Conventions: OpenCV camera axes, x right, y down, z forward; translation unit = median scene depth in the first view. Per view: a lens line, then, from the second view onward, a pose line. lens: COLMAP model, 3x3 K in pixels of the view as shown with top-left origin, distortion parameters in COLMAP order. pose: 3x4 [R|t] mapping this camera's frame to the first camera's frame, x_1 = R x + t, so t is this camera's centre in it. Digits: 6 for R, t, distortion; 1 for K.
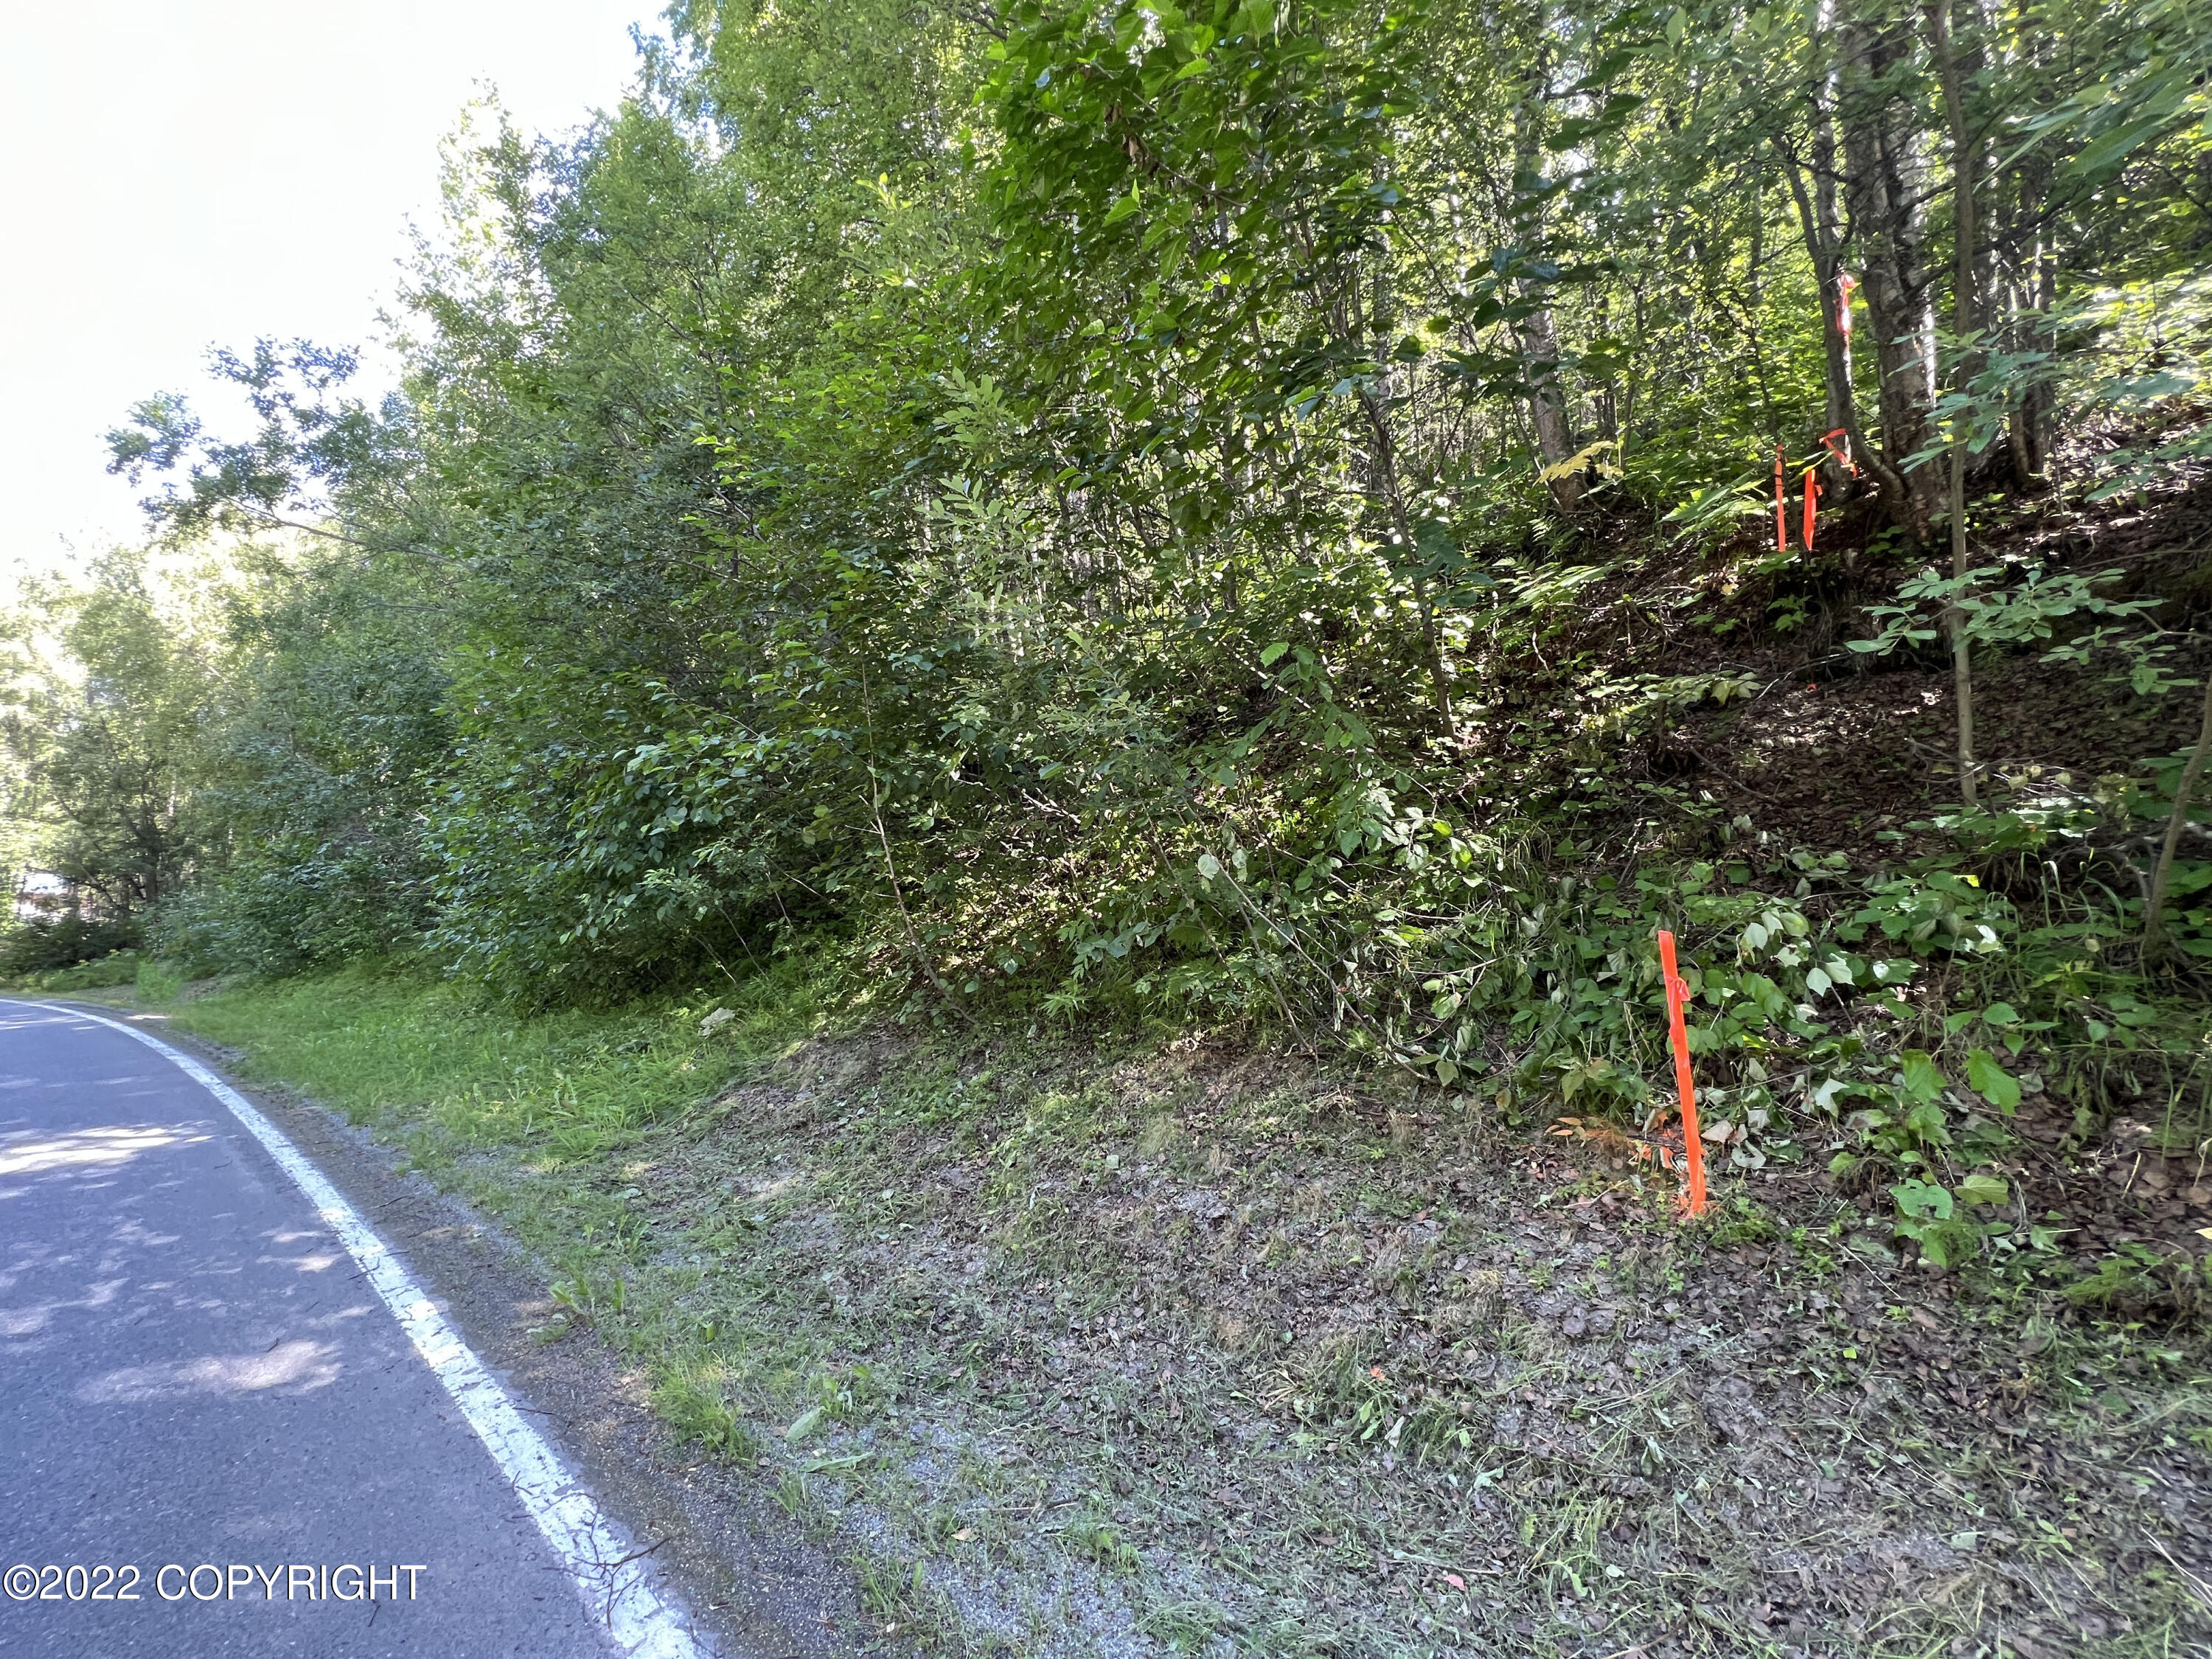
lens RADIAL K [[891.4, 0, 1100.2], [0, 891.4, 830.8], [0, 0, 1]] dist [-0.000554, -0.000106]
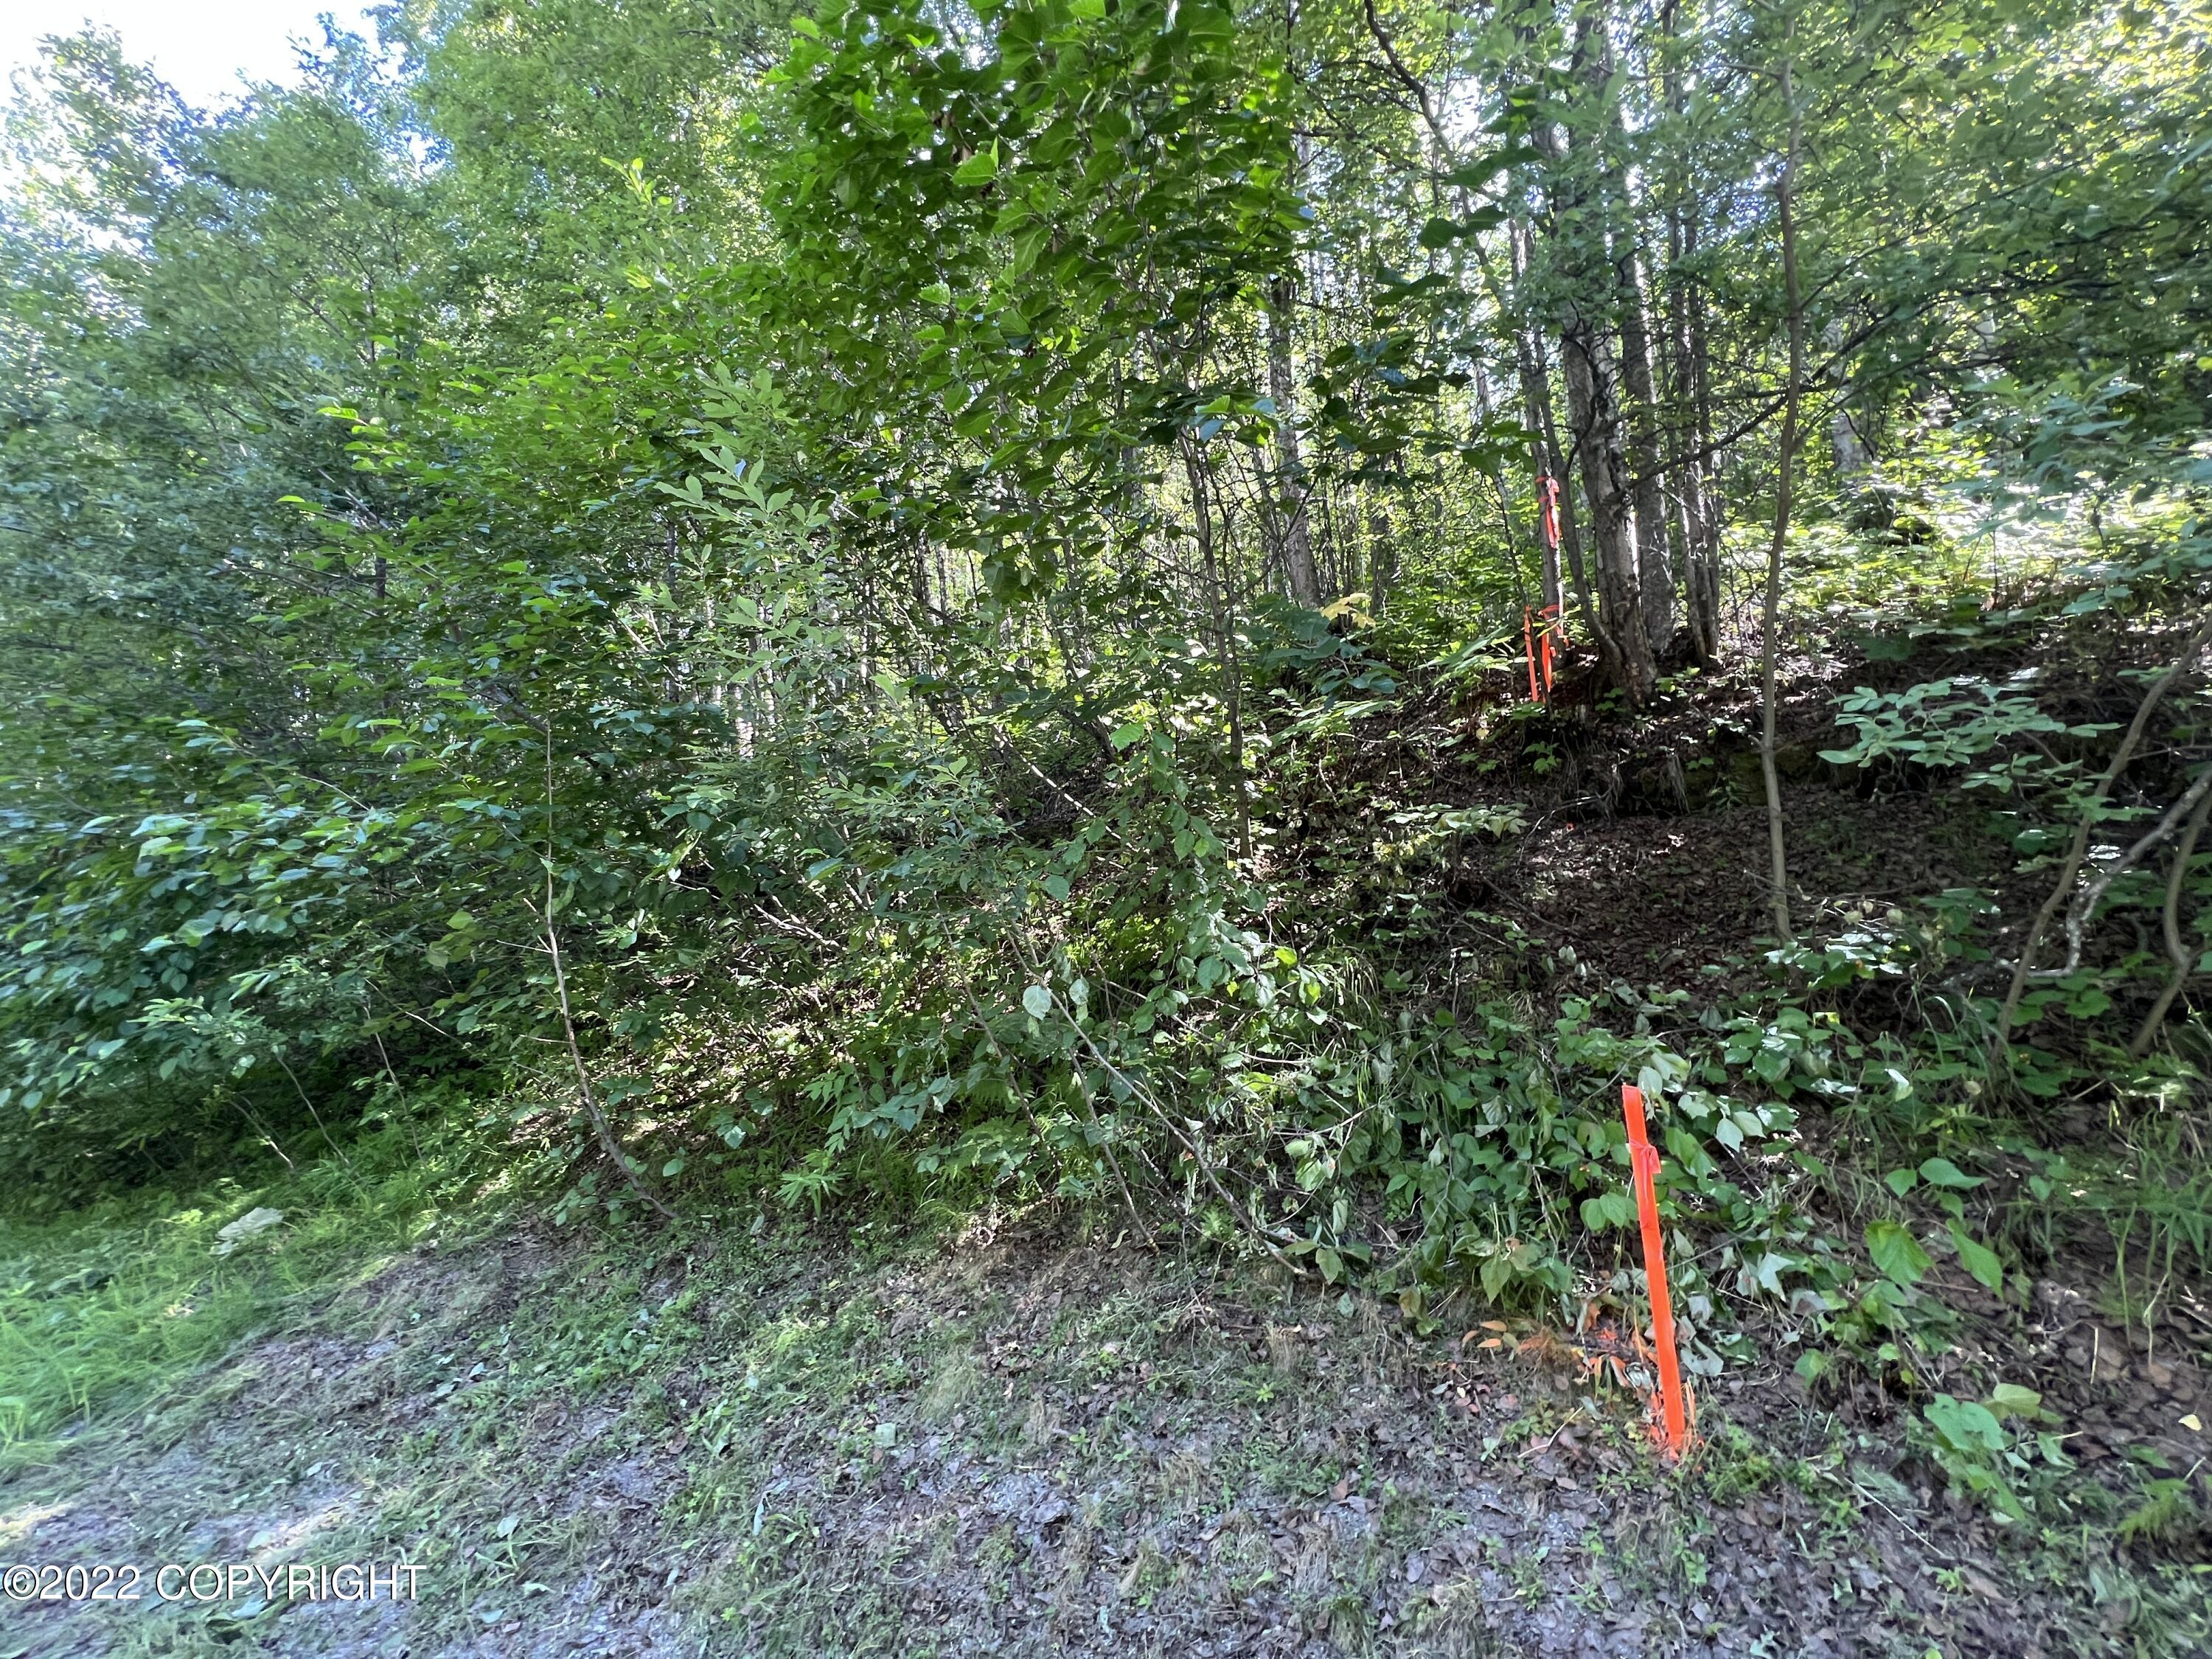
lens RADIAL K [[882.4, 0, 1098.9], [0, 882.4, 828.6], [0, 0, 1]] dist [-0.000736, 0.000306]
pose [[0.952174, 0.057602, 0.300079, -0.058228], [-0.013874, 0.989207, -0.145864, 0.002254], [-0.305242, 0.134725, 0.942696, 0.226836]]
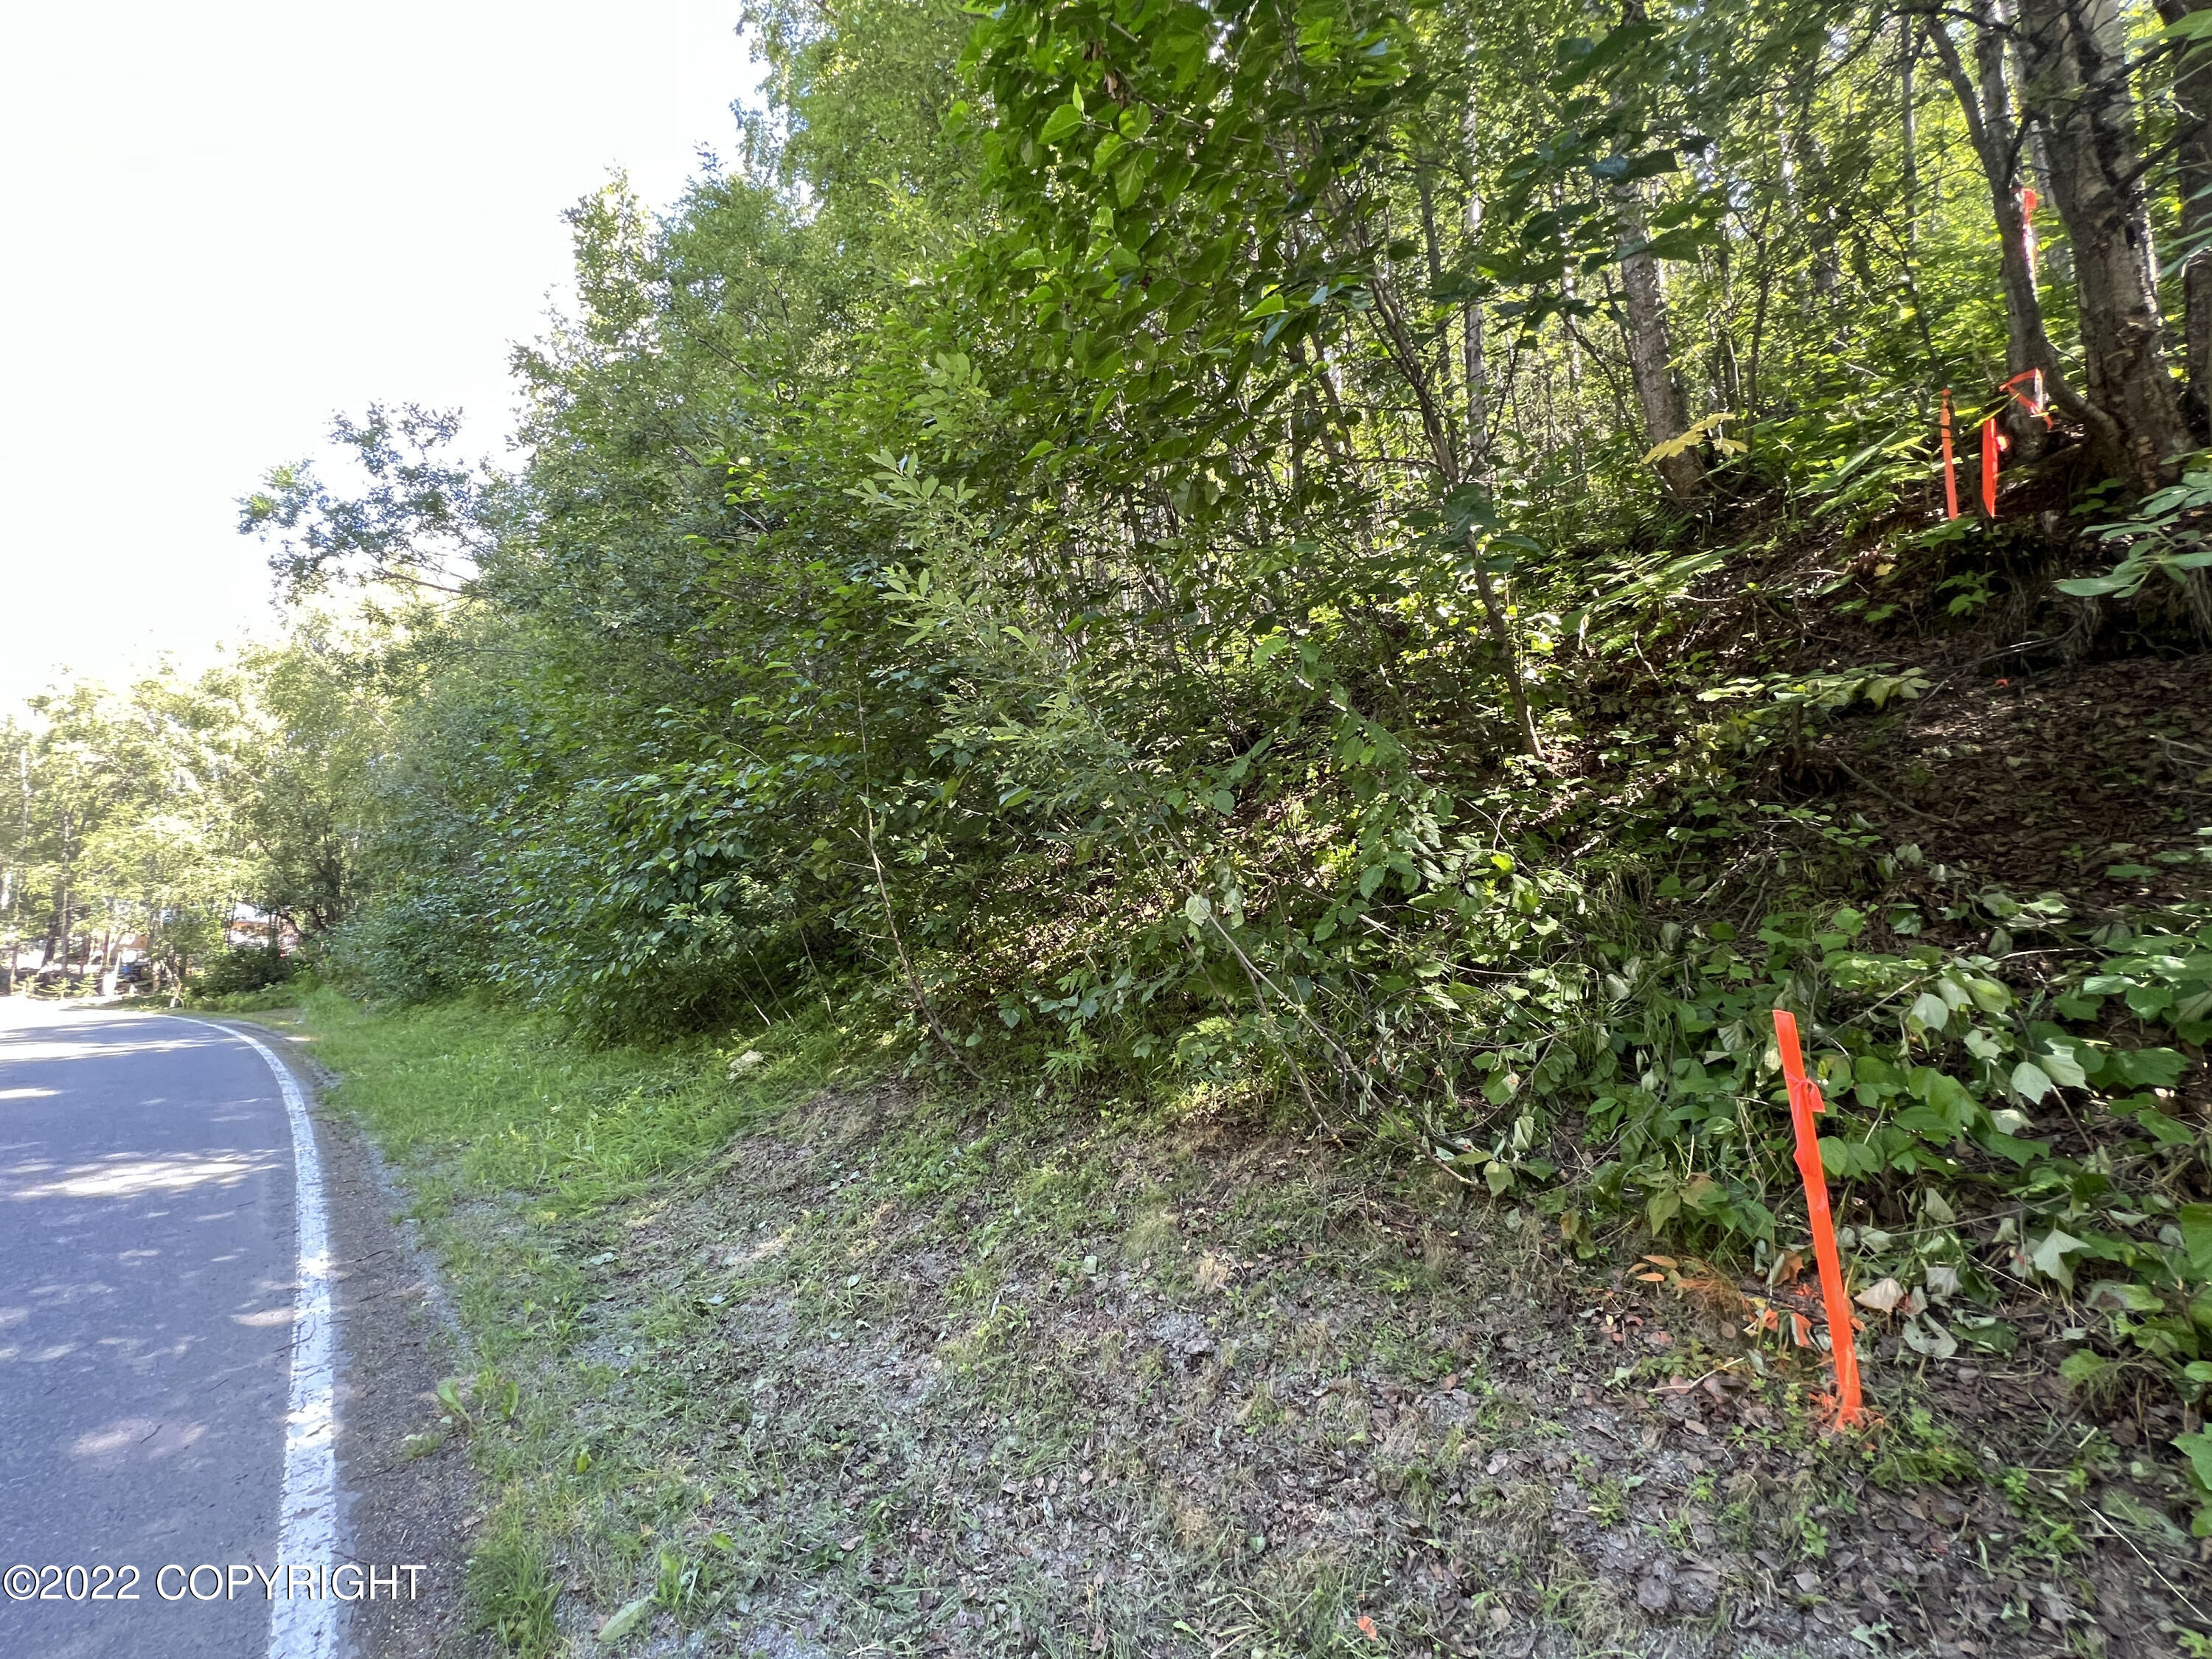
lens RADIAL K [[887.1, 0, 1106.0], [0, 887.1, 829.5], [0, 0, 1]] dist [-0.000812, 0.000051]
pose [[0.992866, -0.006378, -0.119061, 0.123201], [0.001718, 0.999230, -0.039199, -0.001447], [0.119219, 0.038714, 0.992113, 0.156898]]
